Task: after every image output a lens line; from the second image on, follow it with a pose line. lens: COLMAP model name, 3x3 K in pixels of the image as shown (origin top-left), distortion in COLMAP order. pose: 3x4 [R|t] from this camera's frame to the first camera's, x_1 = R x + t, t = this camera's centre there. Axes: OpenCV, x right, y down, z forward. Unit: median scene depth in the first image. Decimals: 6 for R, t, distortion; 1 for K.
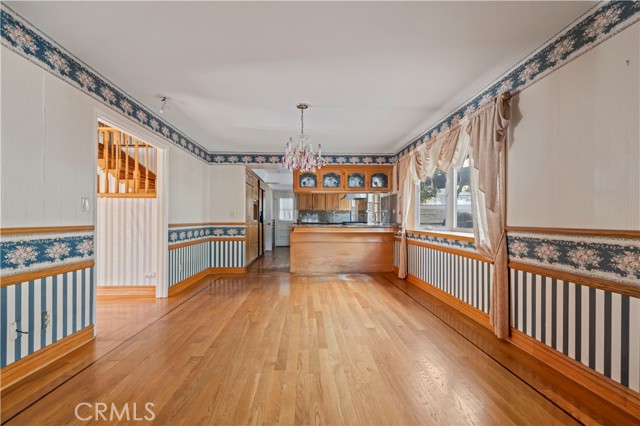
lens RADIAL K [[270.6, 0, 318.5], [0, 270.6, 212.0], [0, 0, 1]] dist [0.000472, -0.000323]
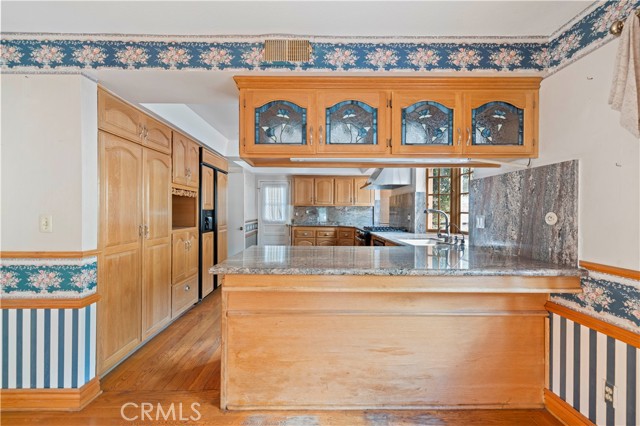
lens RADIAL K [[270.6, 0, 318.5], [0, 270.6, 212.0], [0, 0, 1]] dist [0.000472, -0.000323]
pose [[0.999412, 0.004719, -0.033964, 0.019286], [-0.003743, 0.999580, 0.028748, -0.018263], [0.034085, -0.028604, 0.999010, 0.660116]]
